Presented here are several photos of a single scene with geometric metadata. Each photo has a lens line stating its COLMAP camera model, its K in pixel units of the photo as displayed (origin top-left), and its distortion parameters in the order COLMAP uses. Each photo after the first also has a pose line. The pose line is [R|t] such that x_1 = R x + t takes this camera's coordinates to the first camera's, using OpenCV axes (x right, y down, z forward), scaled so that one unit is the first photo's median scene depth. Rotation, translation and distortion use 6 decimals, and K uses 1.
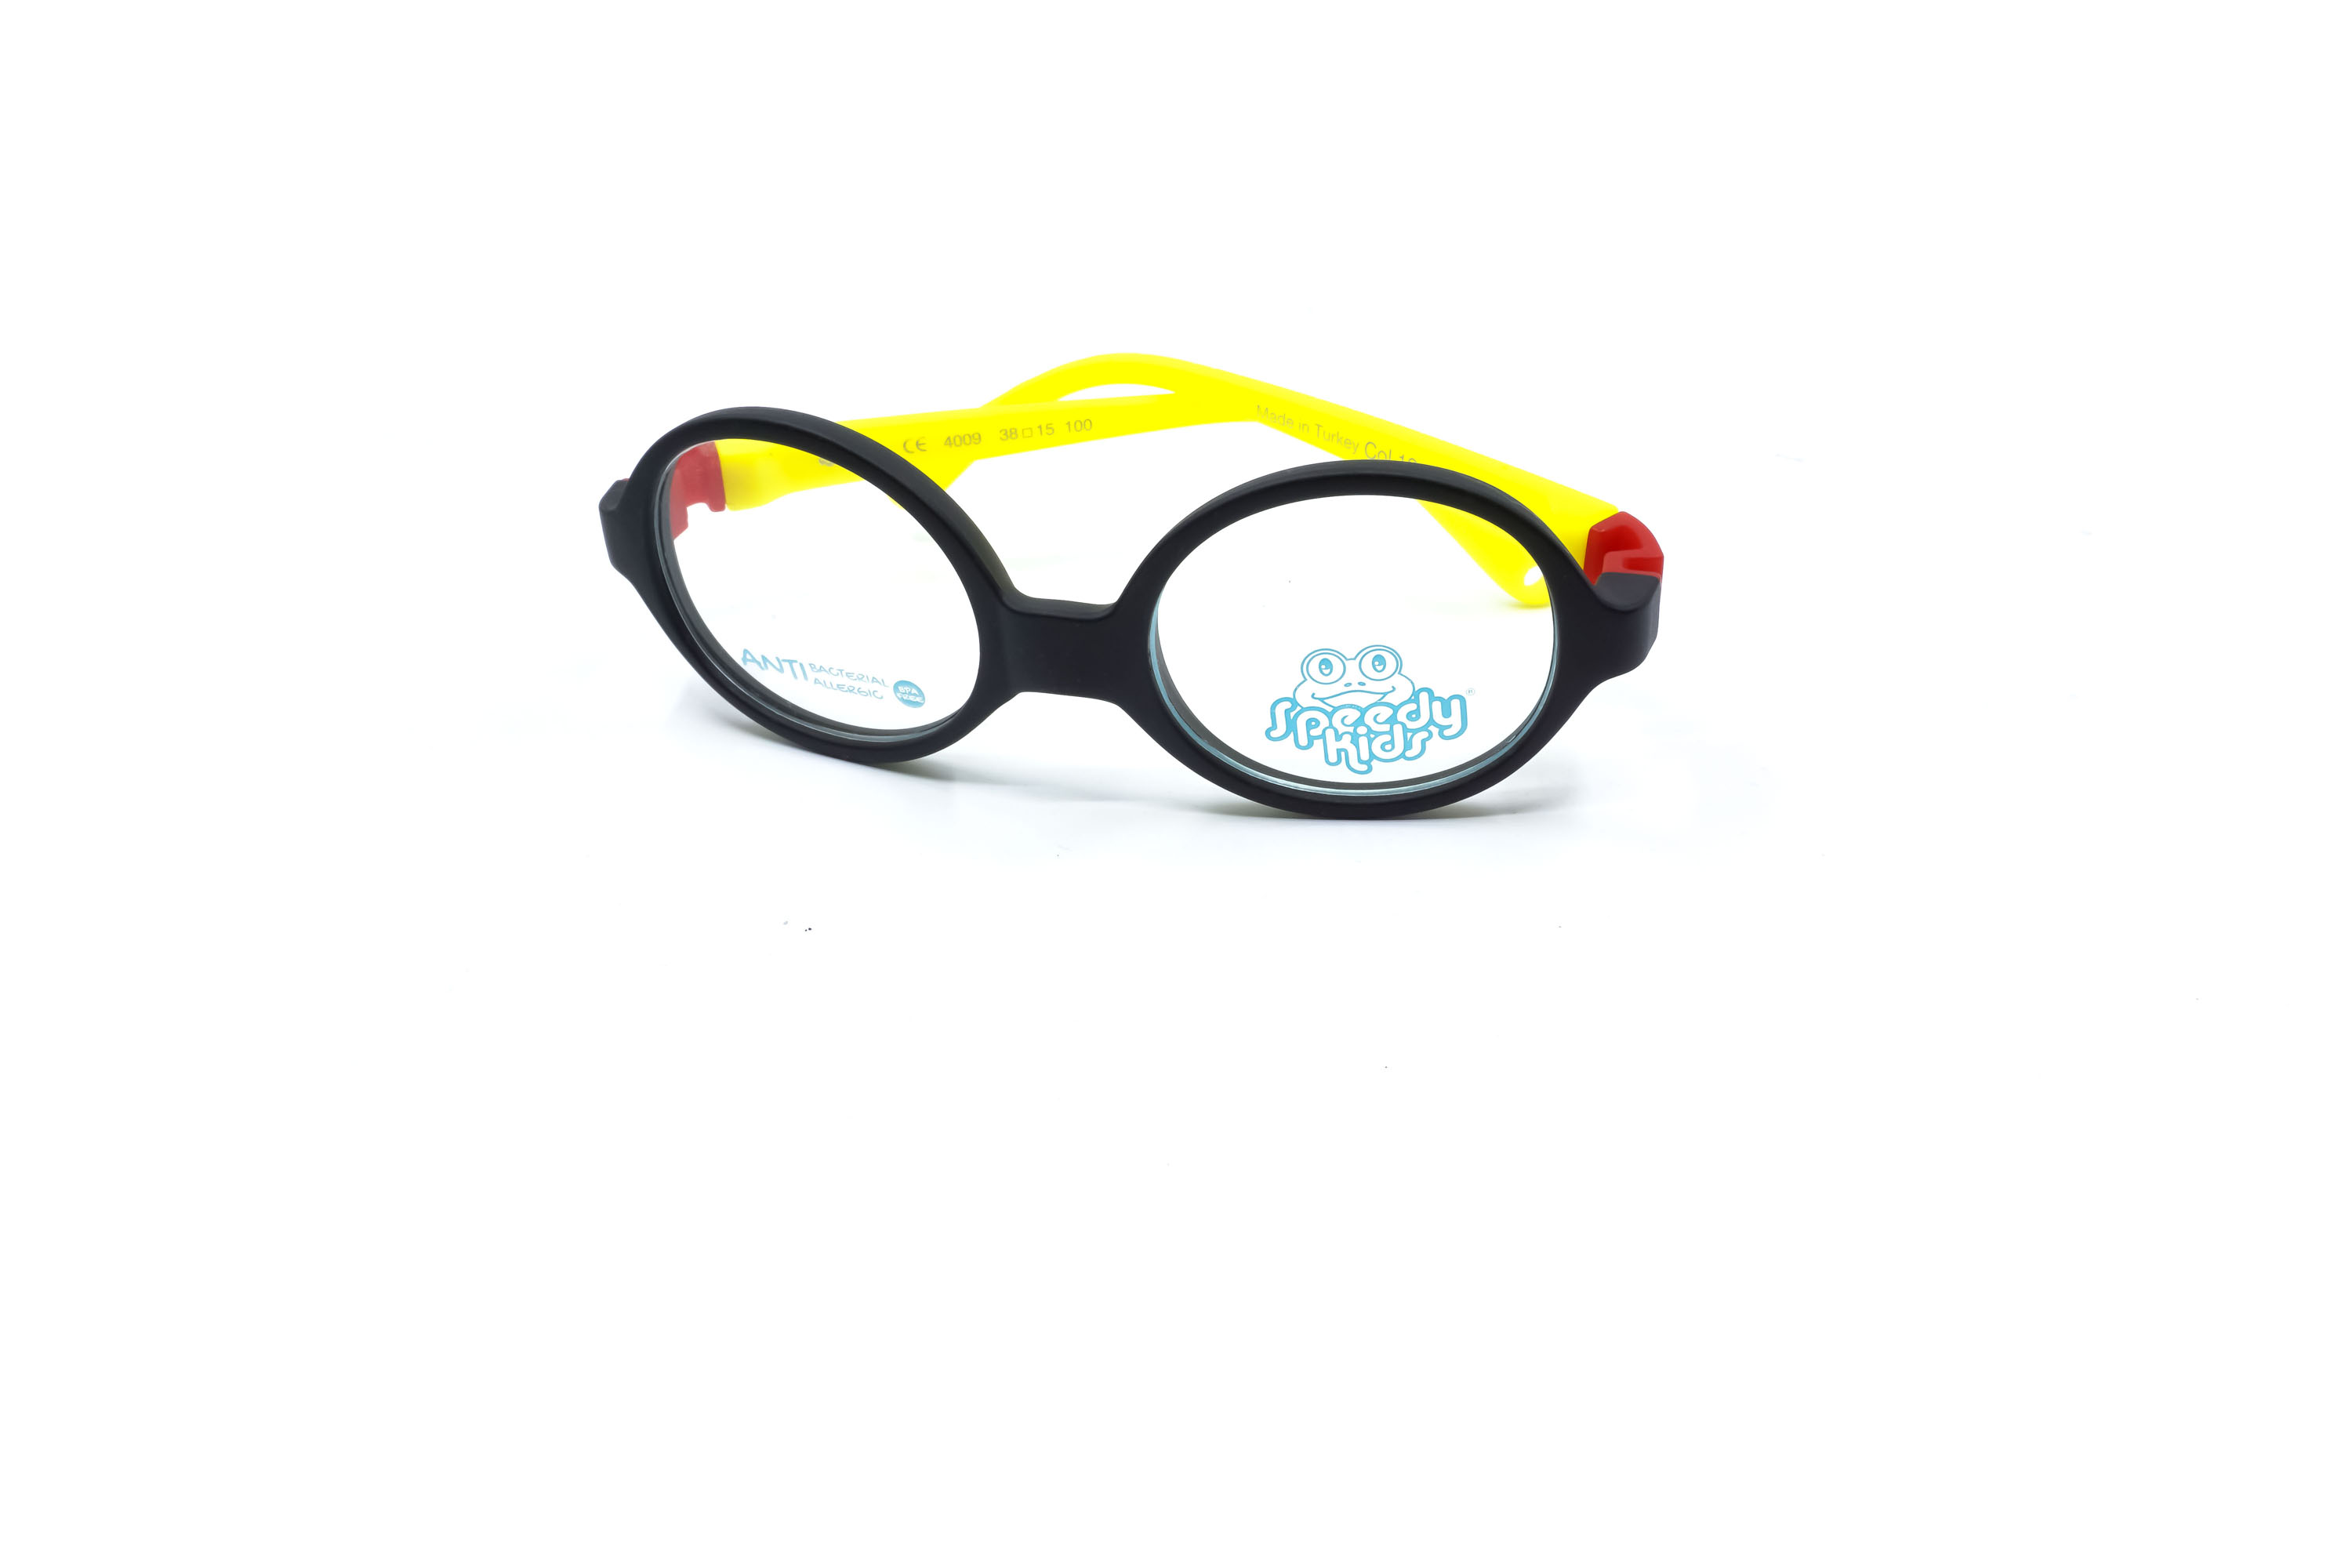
lens RADIAL K [[2385.3, 0, 1169.8], [0, 2385.3, 772.2], [0, 0, 1]] dist [0.015947, 0.000000]
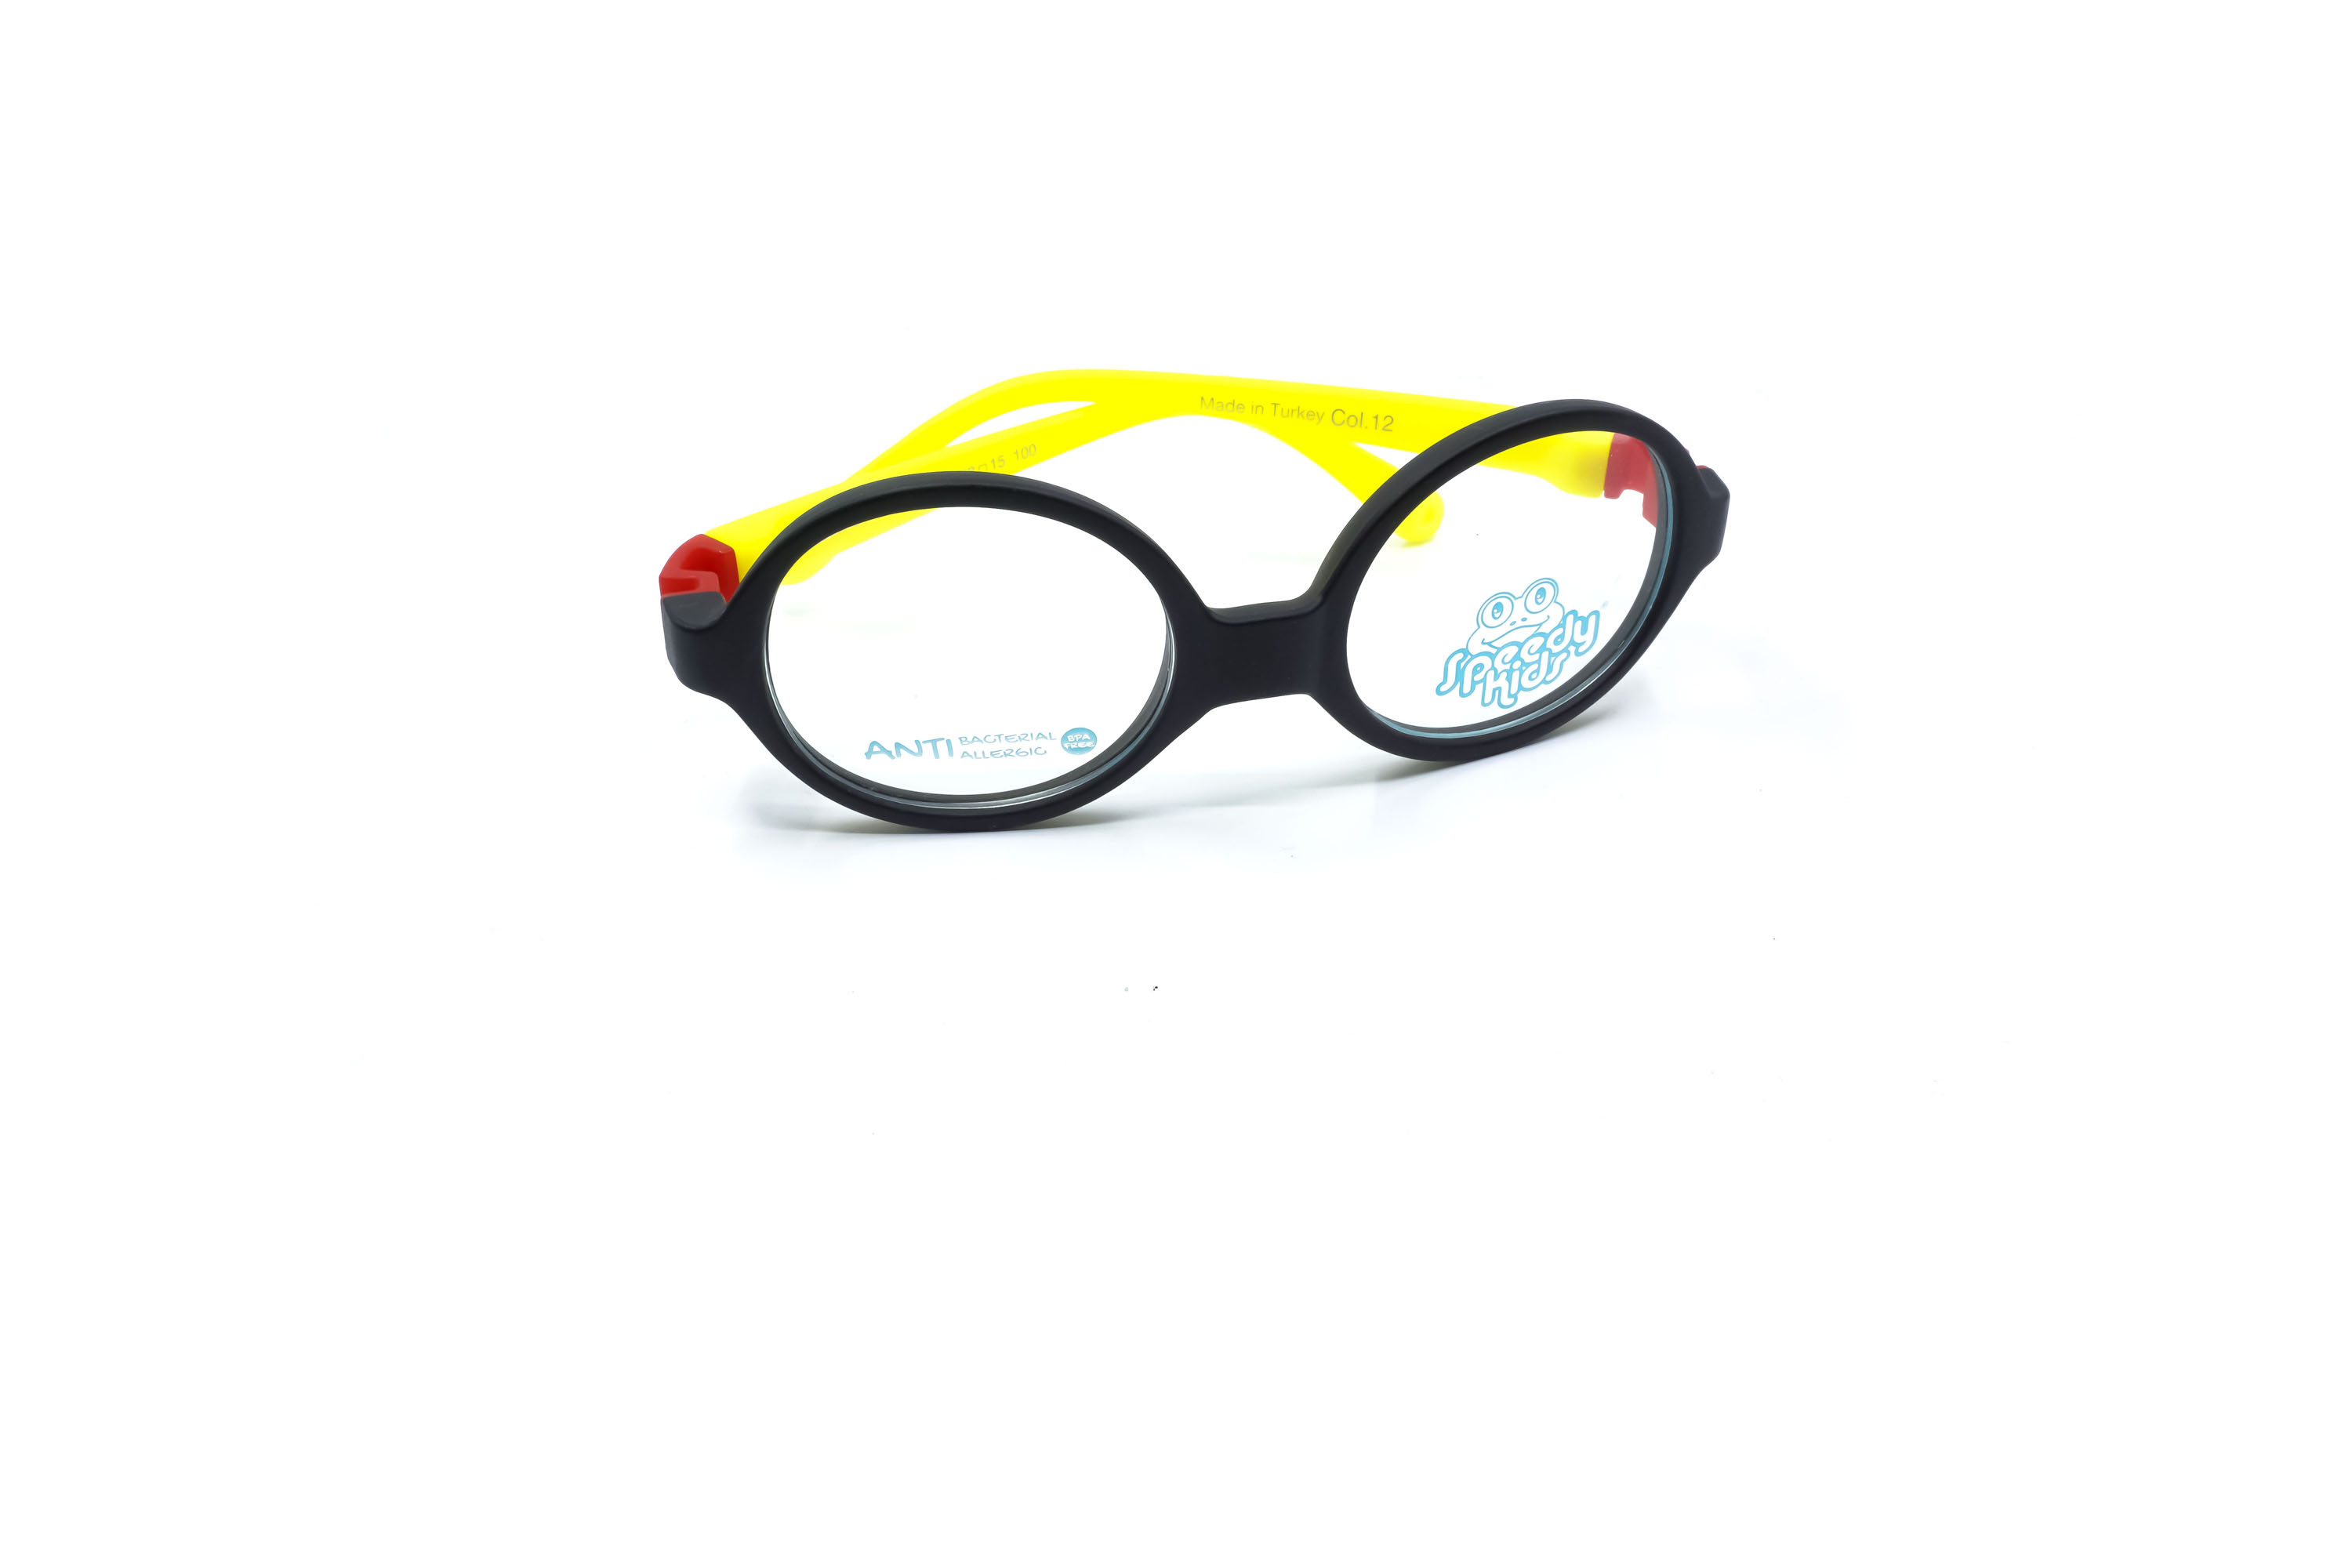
lens RADIAL K [[2385.3, 0, 1188.1], [0, 2385.3, 788.7], [0, 0, 1]] dist [0.015947, 0.000000]
pose [[0.862900, -0.246327, 0.441279, -0.519858], [0.247578, 0.967259, 0.055809, -0.059124], [-0.440579, 0.061093, 0.895633, 0.126201]]
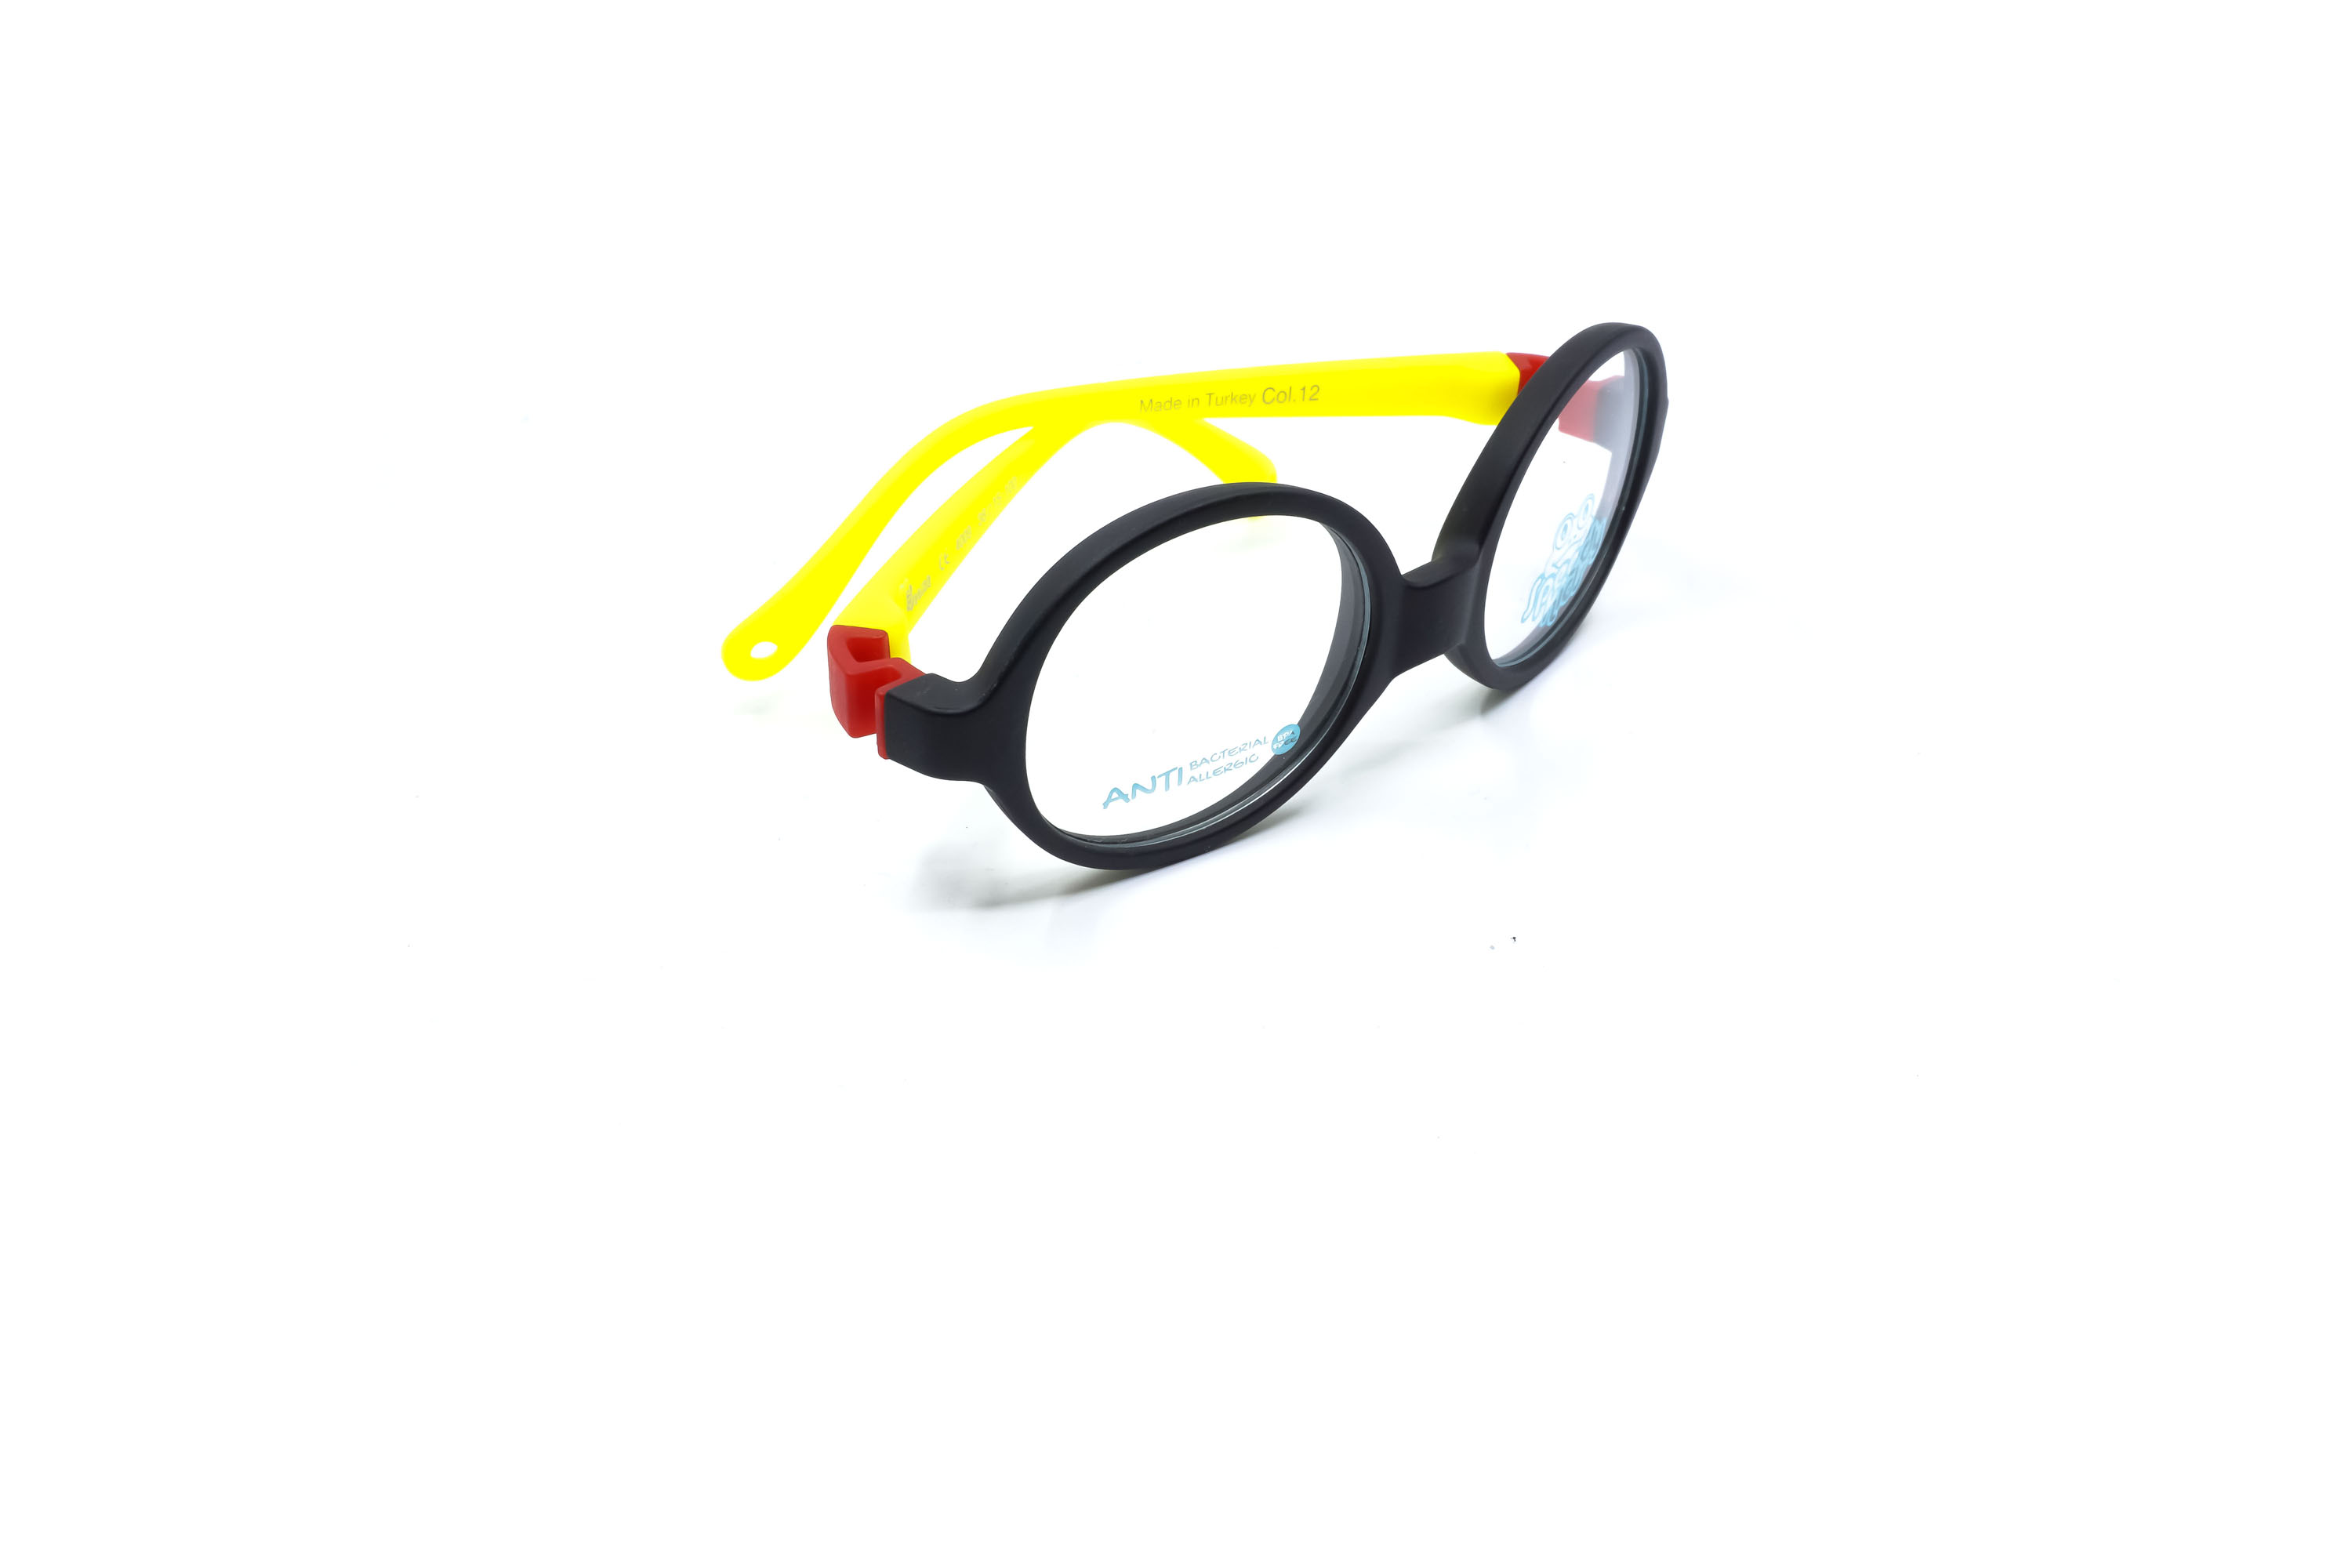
lens RADIAL K [[2385.3, 0, 1172.6], [0, 2385.3, 787.9], [0, 0, 1]] dist [0.015947, 0.000000]
pose [[0.504833, -0.420456, 0.753897, -0.898158], [0.432032, 0.879170, 0.201019, -0.237032], [-0.747323, 0.224227, 0.625484, 0.455540]]
